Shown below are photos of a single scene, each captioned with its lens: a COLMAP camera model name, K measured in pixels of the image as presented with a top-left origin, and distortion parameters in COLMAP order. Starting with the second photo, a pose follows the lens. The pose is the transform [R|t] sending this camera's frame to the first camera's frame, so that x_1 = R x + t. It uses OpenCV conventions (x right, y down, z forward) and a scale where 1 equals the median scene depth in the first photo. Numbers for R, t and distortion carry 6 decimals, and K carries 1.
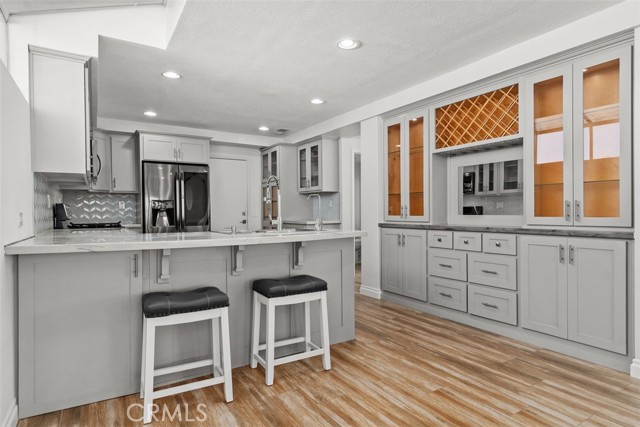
lens RADIAL K [[359.6, 0, 321.0], [0, 359.6, 213.5], [0, 0, 1]] dist [0.004452, 0.001853]
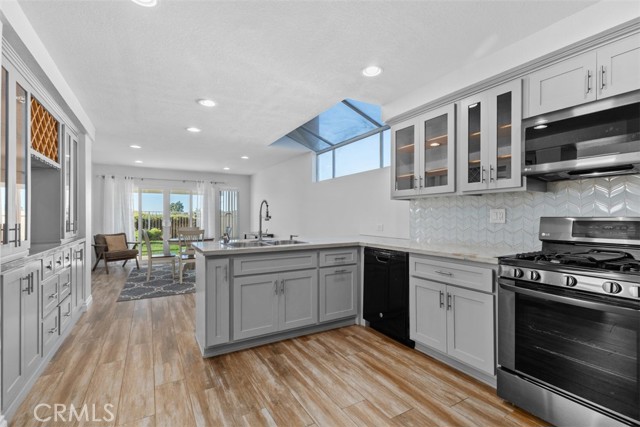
lens RADIAL K [[291.8, 0, 320.8], [0, 291.8, 215.8], [0, 0, 1]] dist [0.004136, 0.000560]
pose [[-0.999324, 0.009444, 0.035539, -0.289659], [0.009747, 0.999918, 0.008352, -0.041092], [-0.035458, 0.008692, -0.999333, 1.567638]]
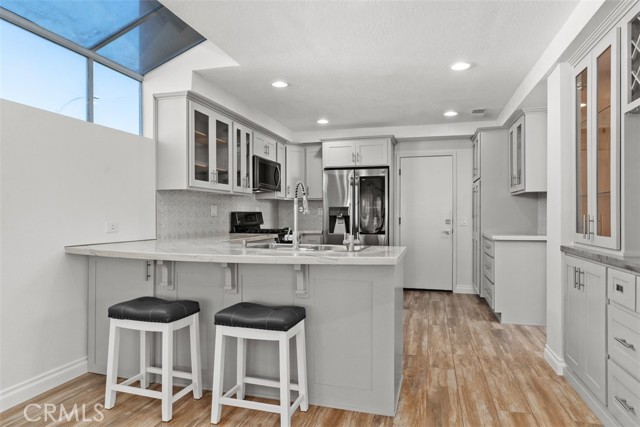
lens RADIAL K [[401.4, 0, 319.1], [0, 401.4, 212.8], [0, 0, 1]] dist [-0.001841, -0.003067]
pose [[0.666118, 0.003593, -0.745837, 0.448205], [-0.010205, 0.999939, -0.004297, -0.022319], [0.745776, 0.010474, 0.666114, 0.315128]]
